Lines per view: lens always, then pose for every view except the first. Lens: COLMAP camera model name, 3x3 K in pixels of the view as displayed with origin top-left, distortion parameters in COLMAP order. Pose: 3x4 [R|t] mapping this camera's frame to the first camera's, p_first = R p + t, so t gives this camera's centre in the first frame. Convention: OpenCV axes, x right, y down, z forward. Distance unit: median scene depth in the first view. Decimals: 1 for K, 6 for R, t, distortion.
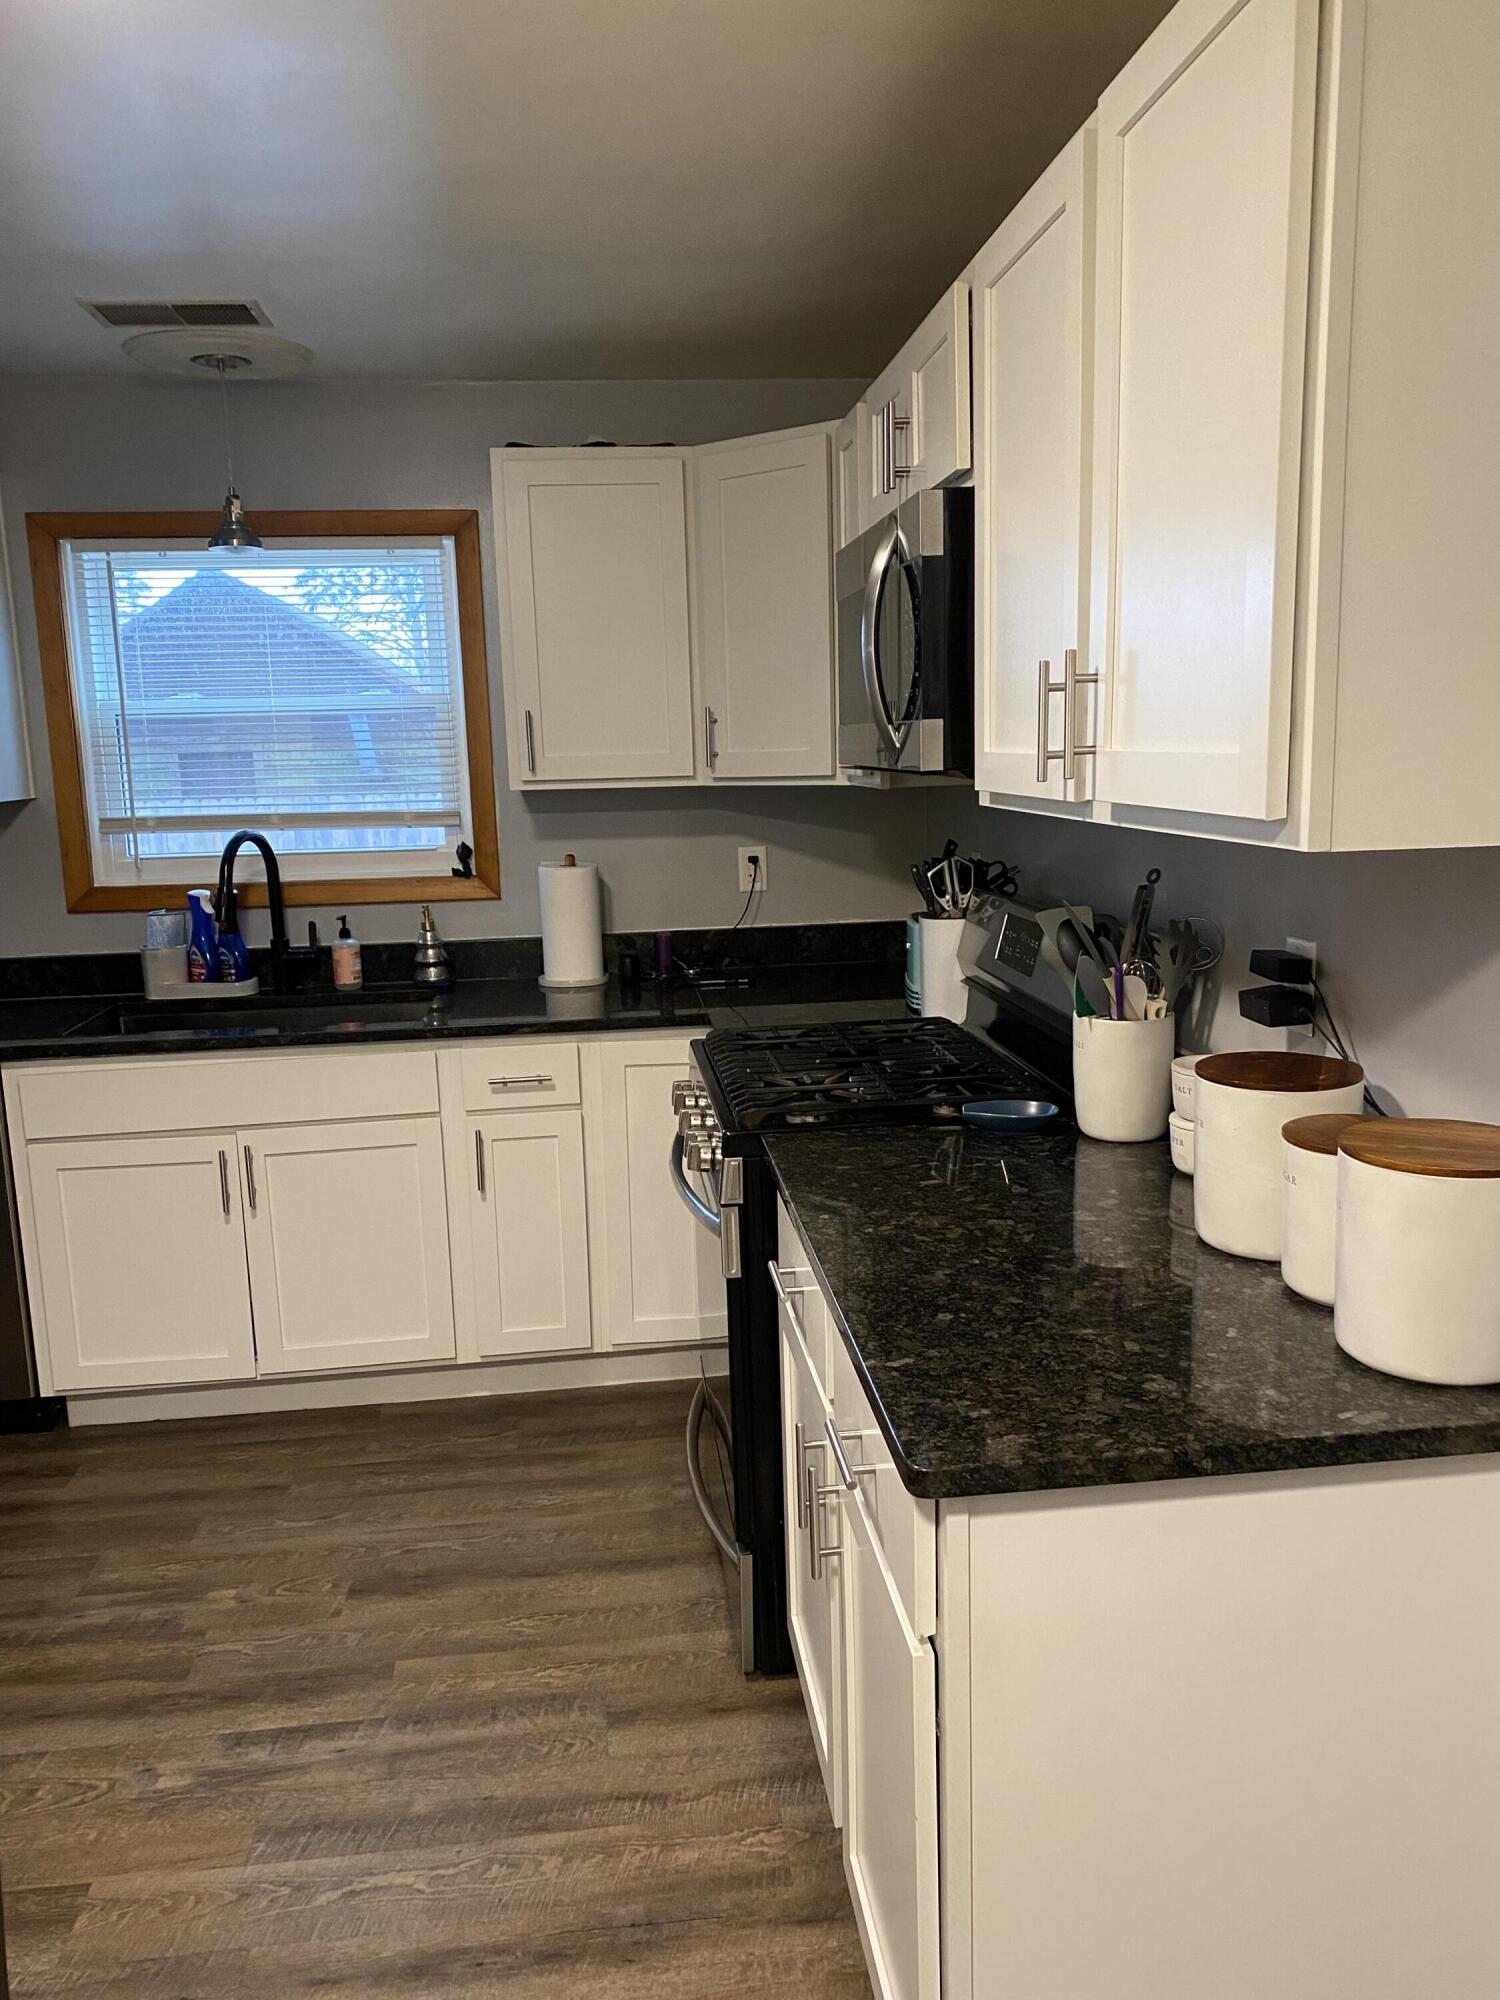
lens RADIAL K [[1527.7, 0, 744.8], [0, 1527.7, 999.9], [0, 0, 1]] dist [0.033219, -0.012546]
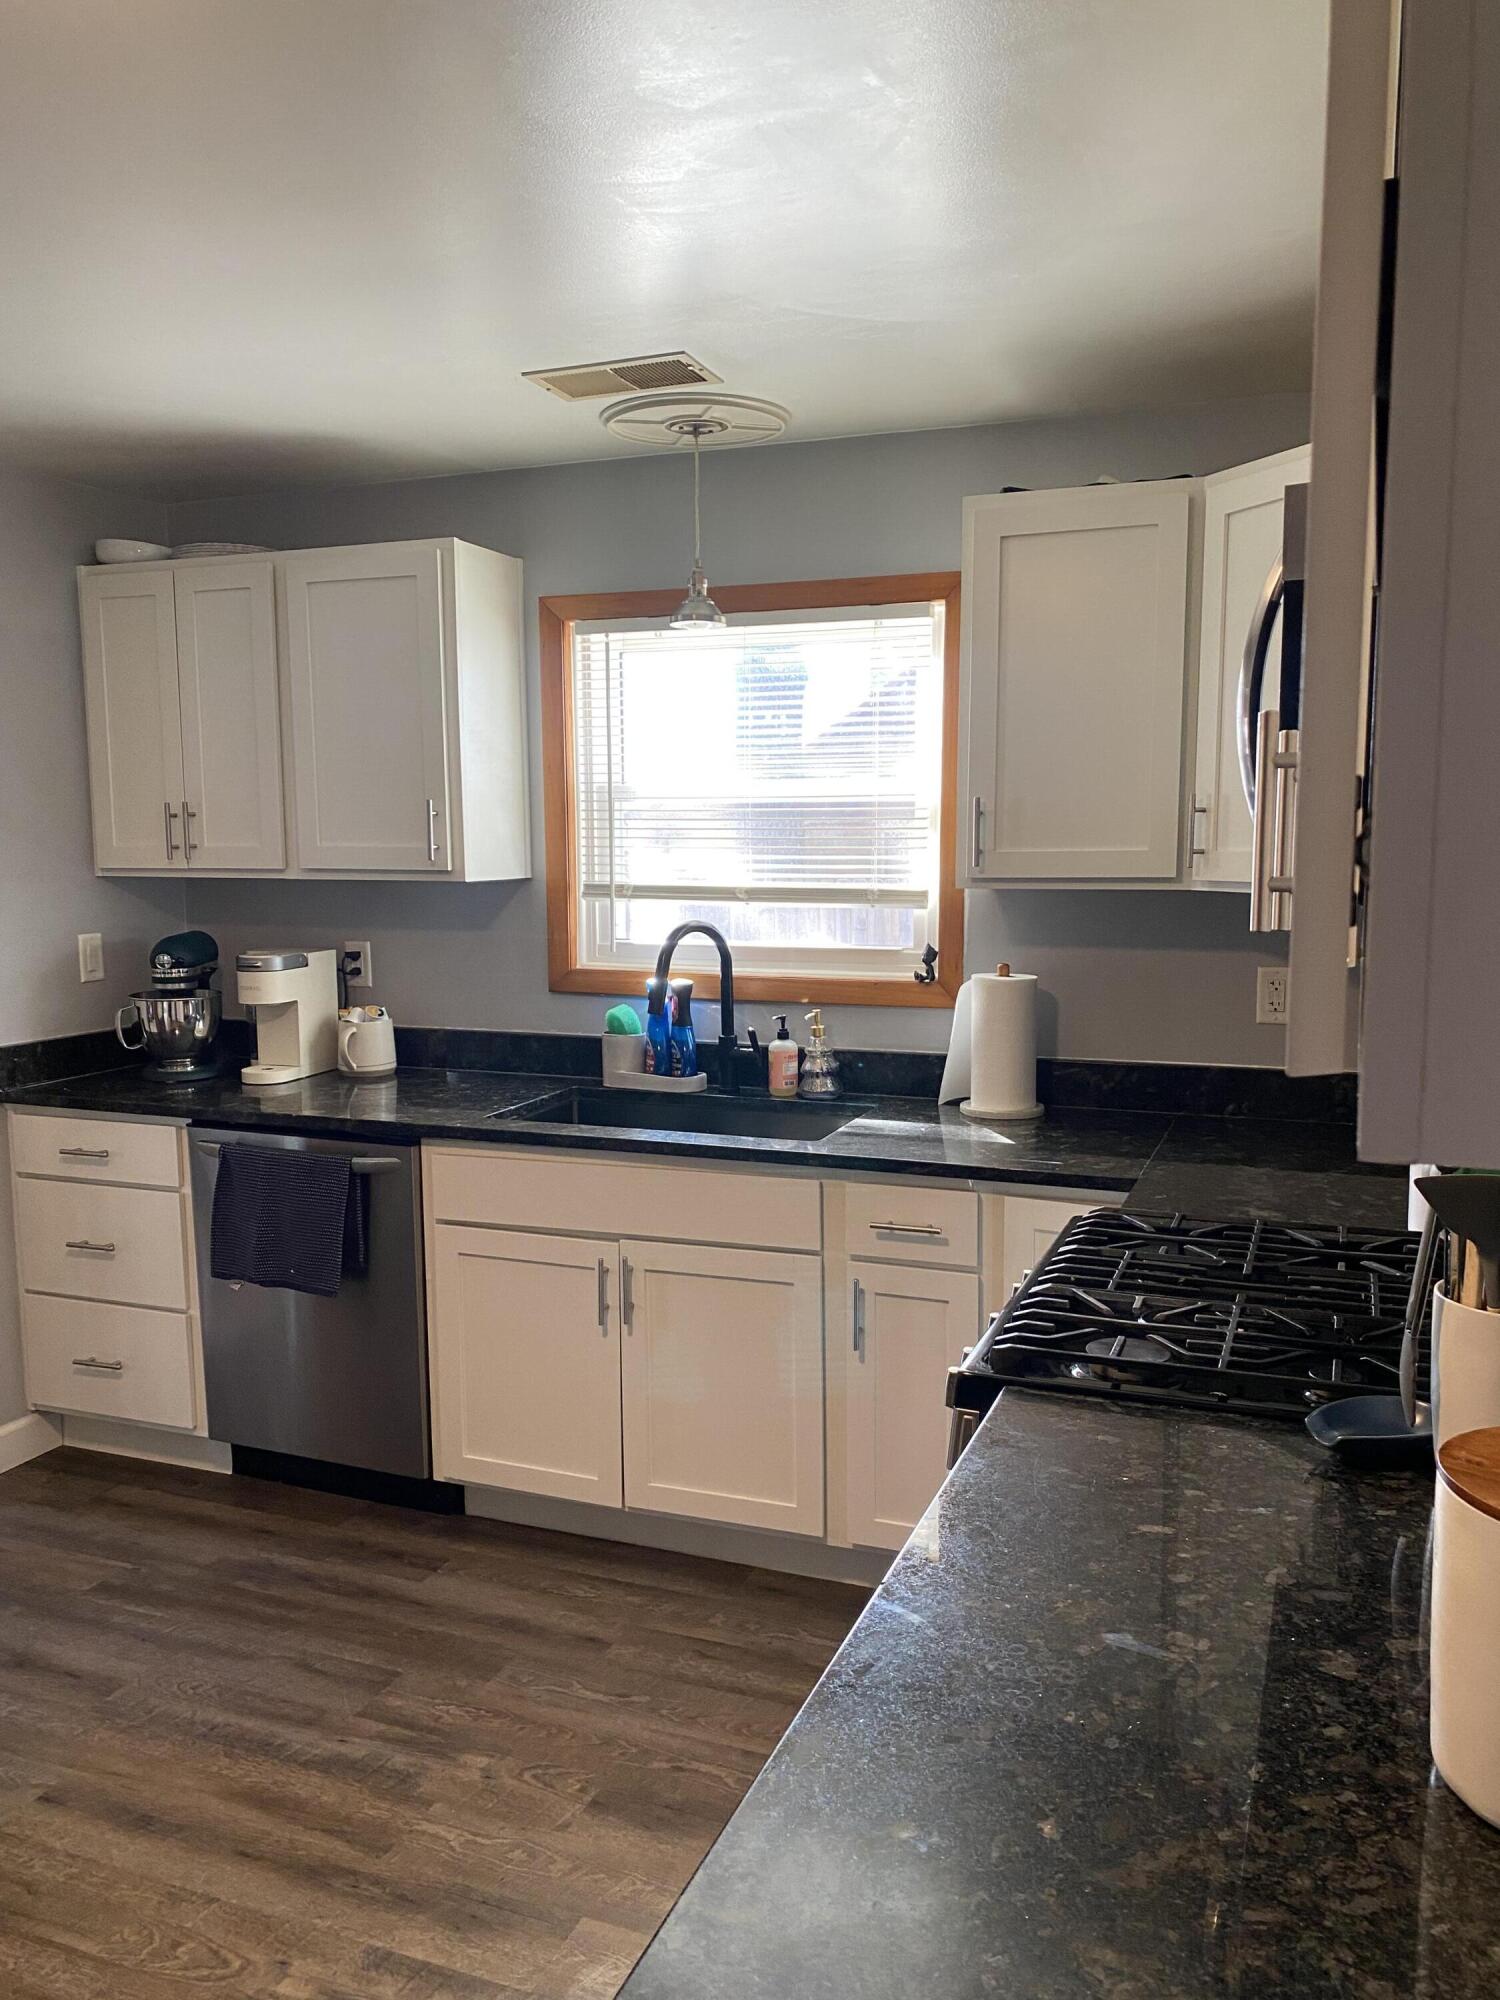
lens RADIAL K [[1527.7, 0, 752.6], [0, 1527.7, 1018.1], [0, 0, 1]] dist [0.033219, -0.012546]
pose [[0.885598, 0.076443, -0.458118, 0.150682], [-0.096098, 0.995177, -0.019712, -0.037050], [0.454401, 0.061481, 0.888673, 0.197444]]
